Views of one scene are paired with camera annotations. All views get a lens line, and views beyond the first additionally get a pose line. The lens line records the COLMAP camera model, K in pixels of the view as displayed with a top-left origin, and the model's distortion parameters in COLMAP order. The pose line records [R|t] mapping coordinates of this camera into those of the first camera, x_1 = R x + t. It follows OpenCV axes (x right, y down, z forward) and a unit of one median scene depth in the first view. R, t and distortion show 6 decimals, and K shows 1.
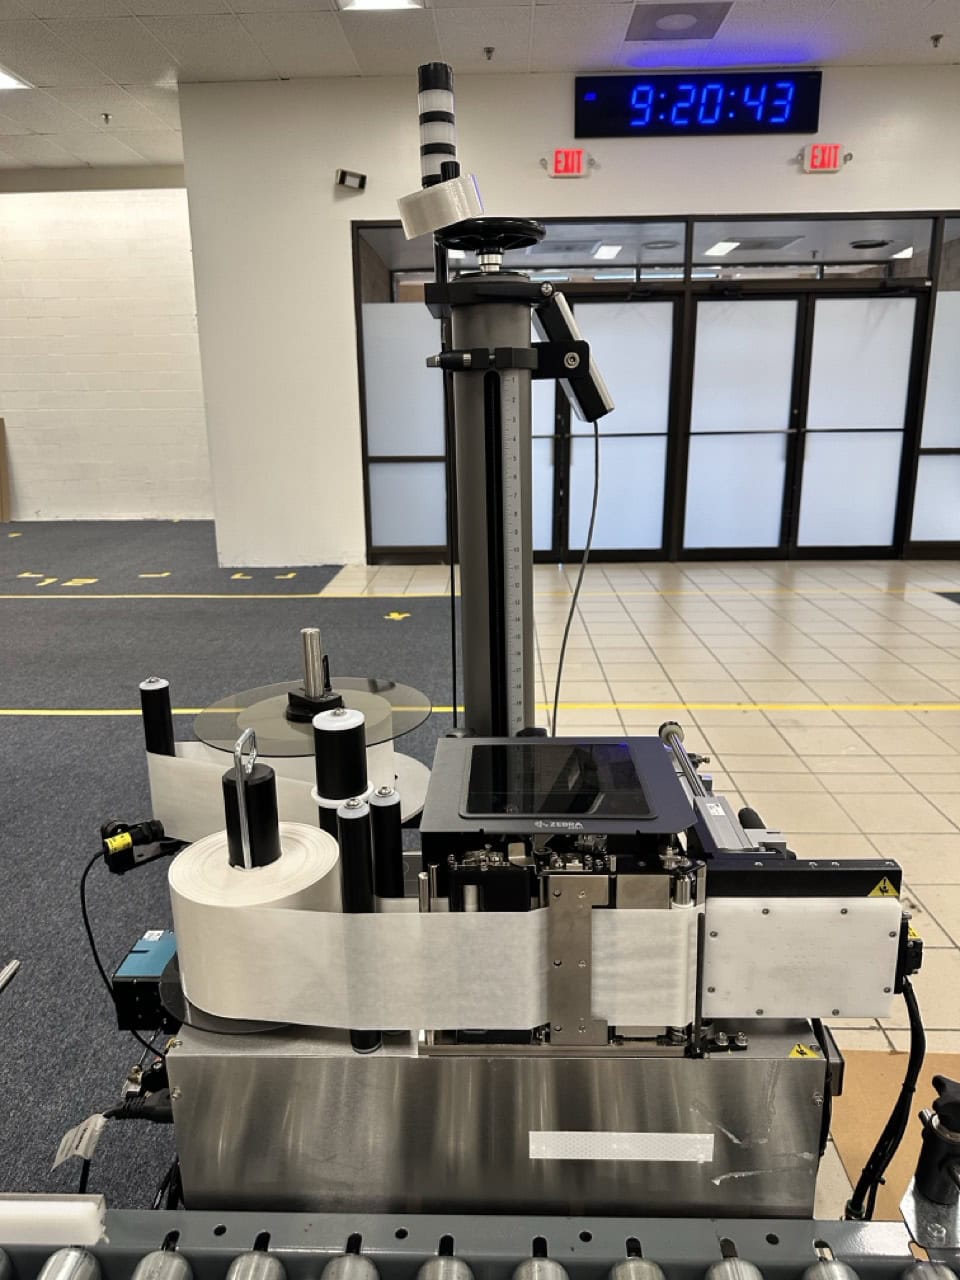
lens RADIAL K [[885.6, 0, 484.9], [0, 885.6, 634.1], [0, 0, 1]] dist [0.029514, 0.002412]
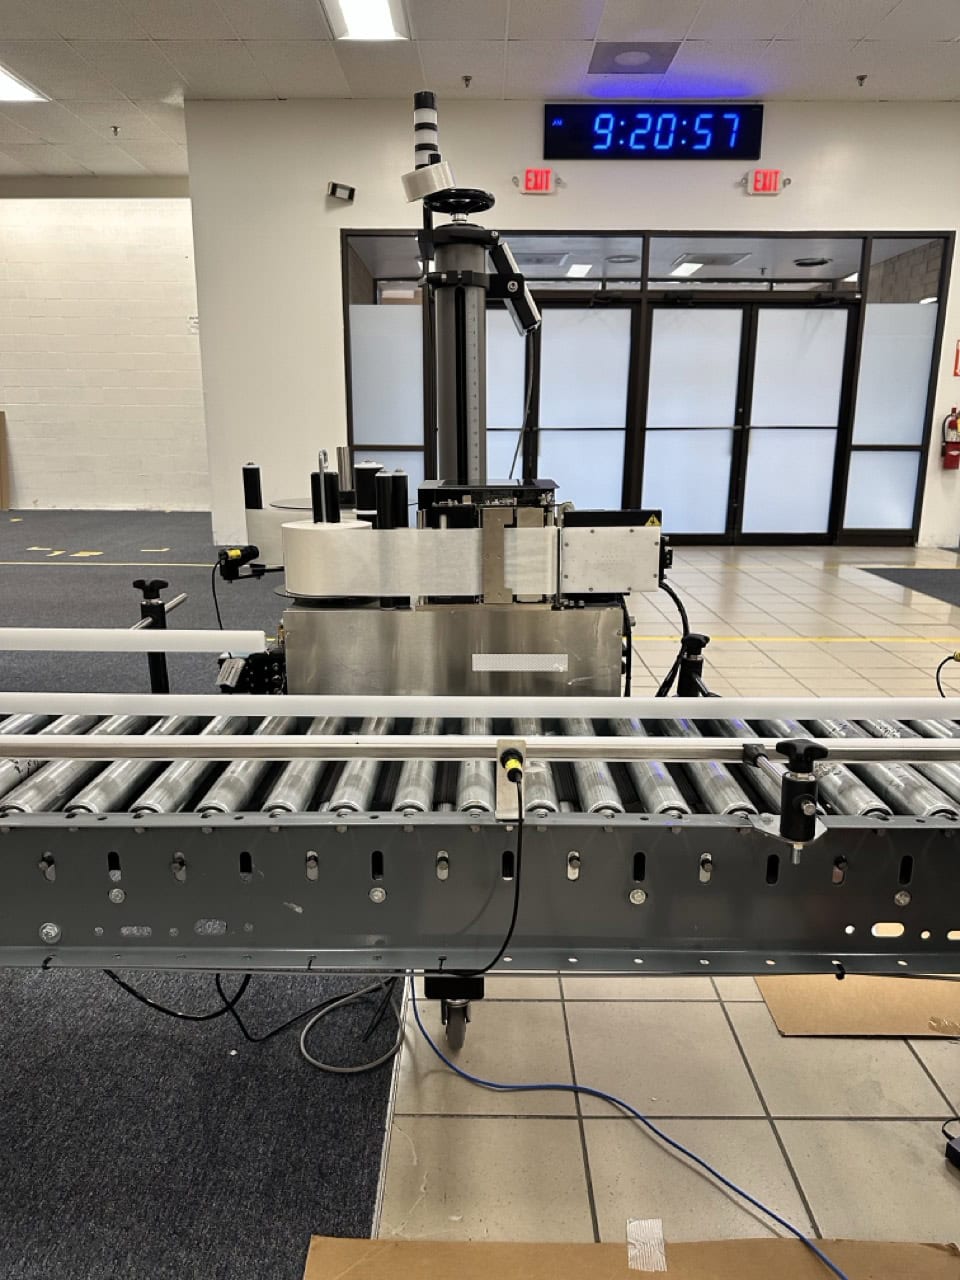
lens RADIAL K [[875.2, 0, 480.0], [0, 875.2, 640.0], [0, 0, 1]] dist [0.043405, -0.003779]
pose [[0.999680, 0.010505, 0.023010, 0.002375], [-0.010224, 0.999872, -0.012293, 0.057973], [-0.023136, 0.012054, 0.999660, -0.093397]]
